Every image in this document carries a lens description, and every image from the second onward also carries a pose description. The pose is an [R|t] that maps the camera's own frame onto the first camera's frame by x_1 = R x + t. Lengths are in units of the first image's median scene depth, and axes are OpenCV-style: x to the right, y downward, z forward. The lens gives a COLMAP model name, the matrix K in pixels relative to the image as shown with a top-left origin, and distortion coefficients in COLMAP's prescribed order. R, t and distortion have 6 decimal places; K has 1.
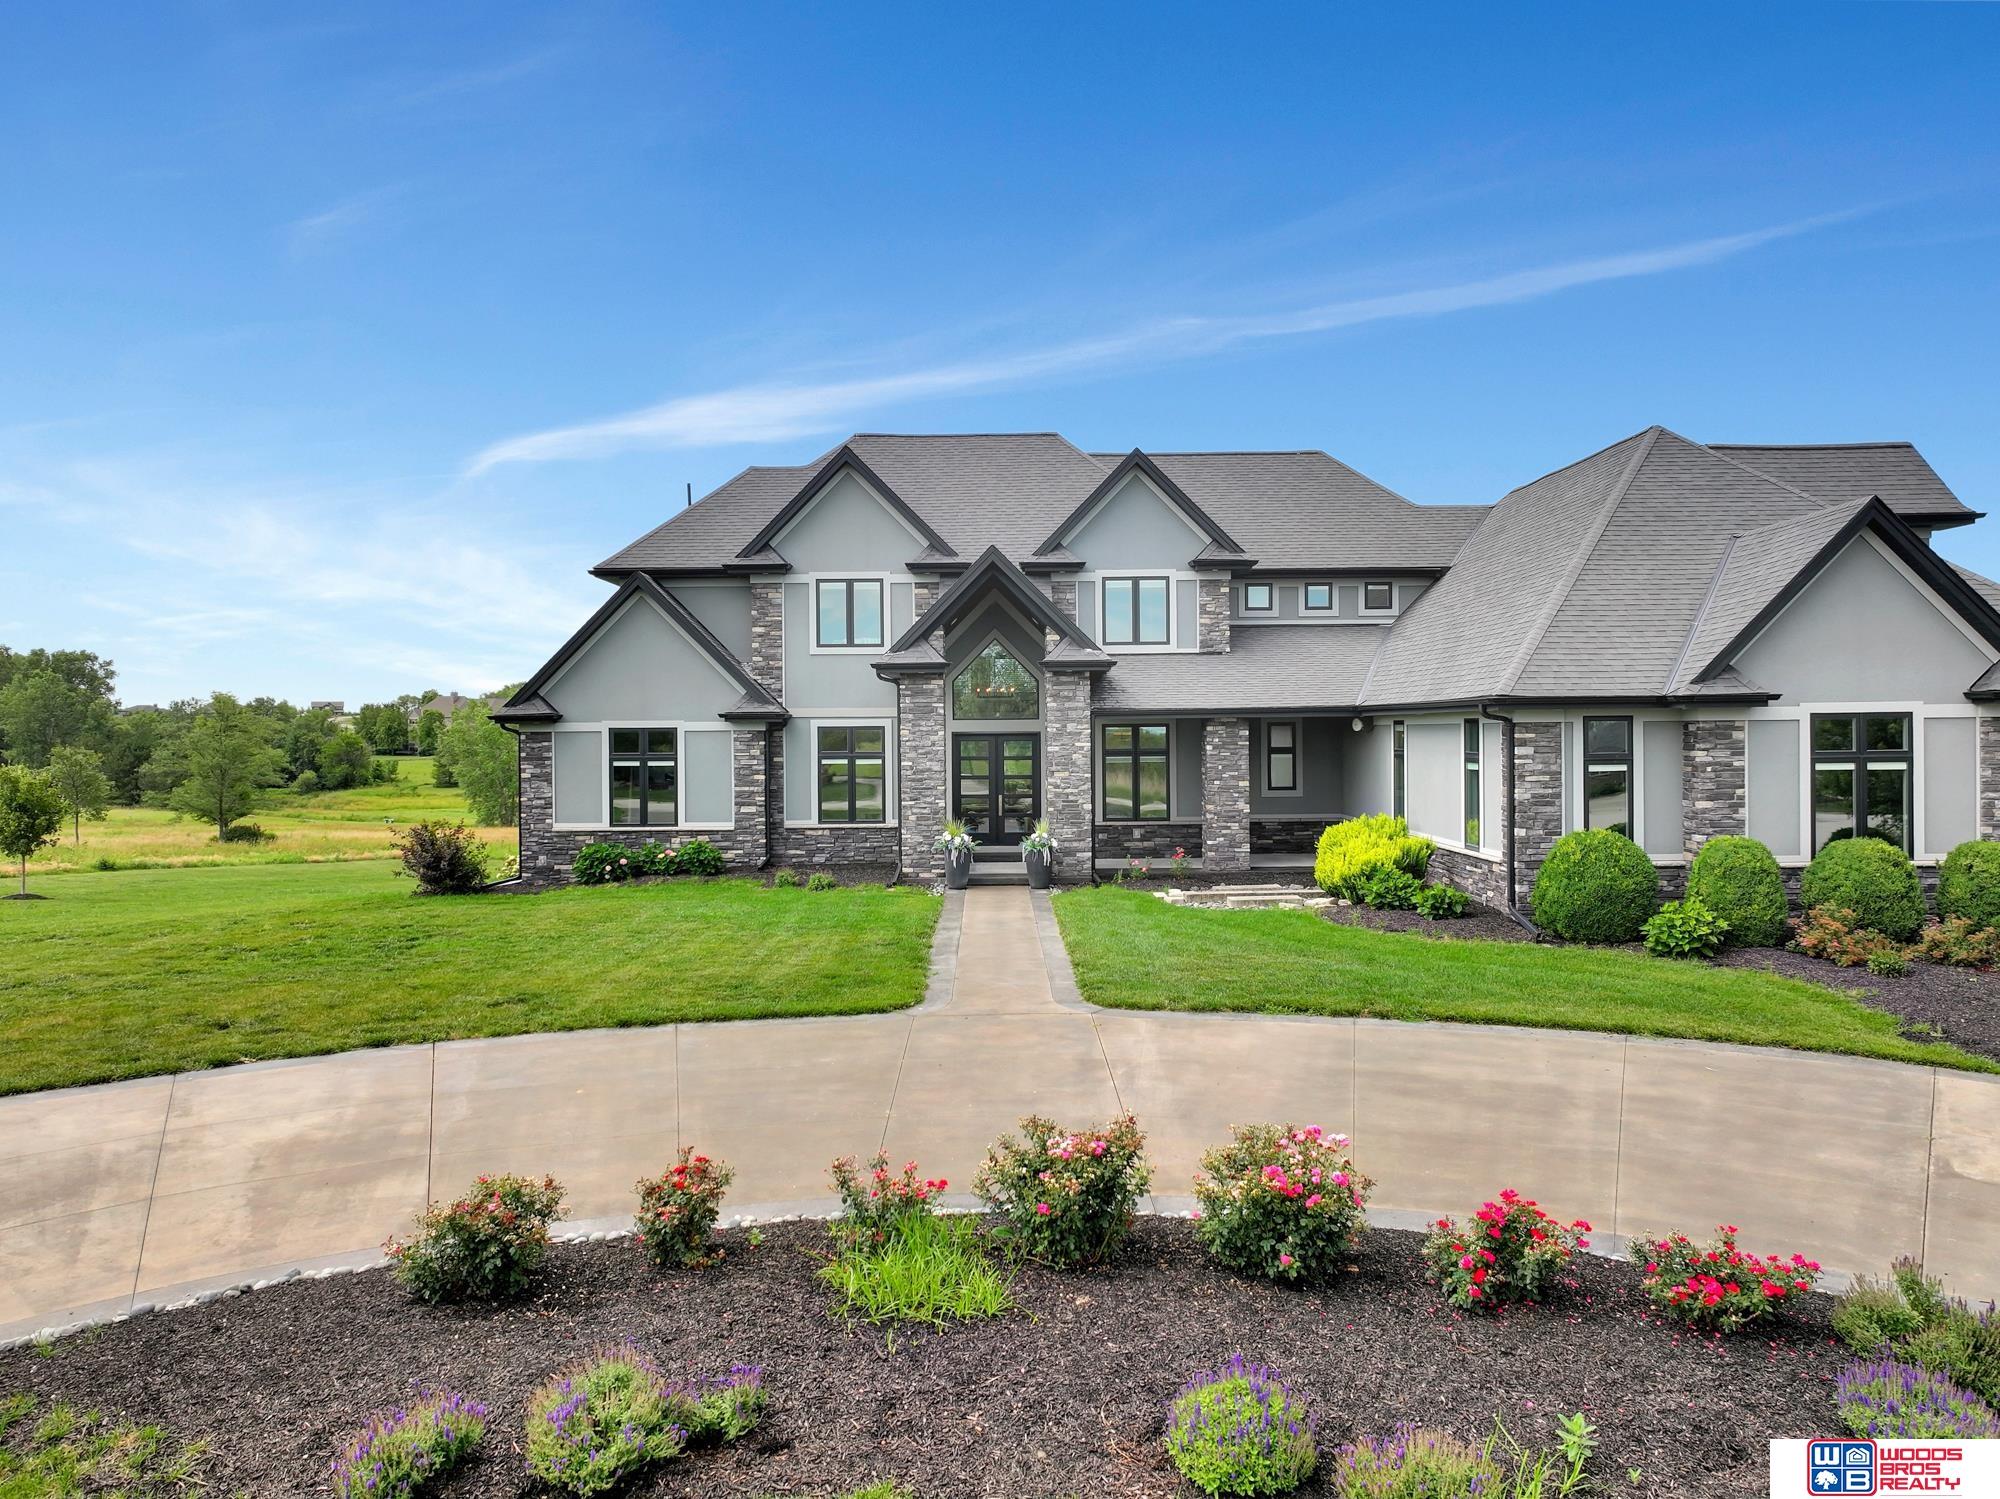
lens RADIAL K [[1415.6, 0, 996.0], [0, 1415.6, 742.2], [0, 0, 1]] dist [0.001647, -0.004734]
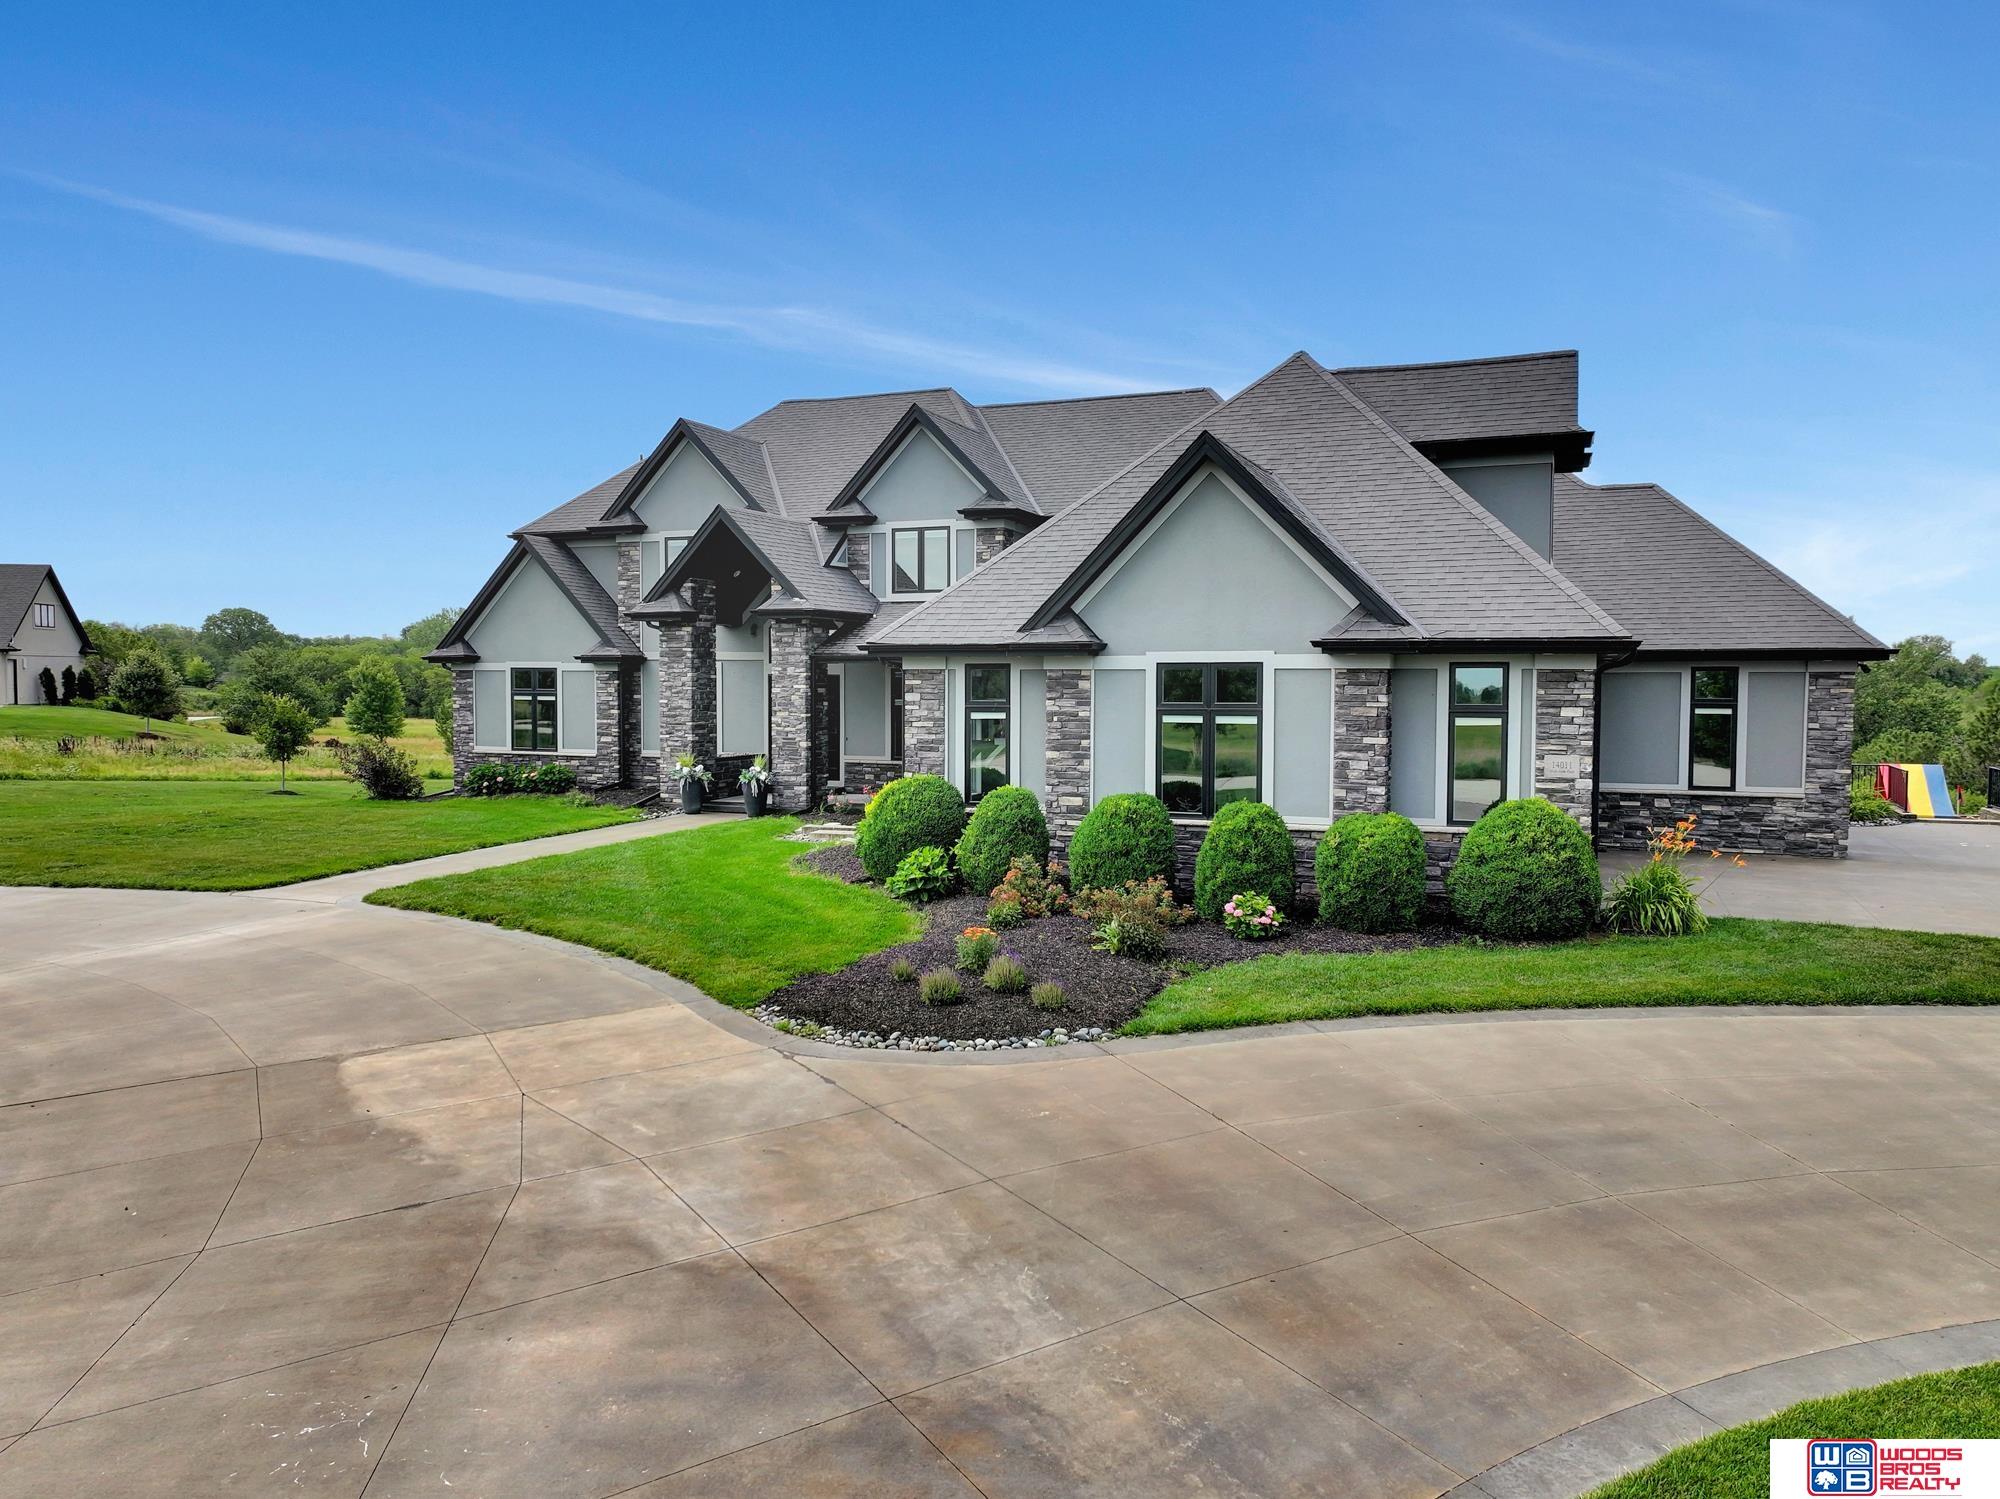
lens RADIAL K [[1415.6, 0, 986.7], [0, 1415.6, 746.1], [0, 0, 1]] dist [0.001647, -0.004734]
pose [[0.925019, 0.030933, -0.378658, 0.604229], [-0.014936, 0.998870, 0.045112, -0.004133], [0.379626, -0.036074, 0.924436, 0.052140]]
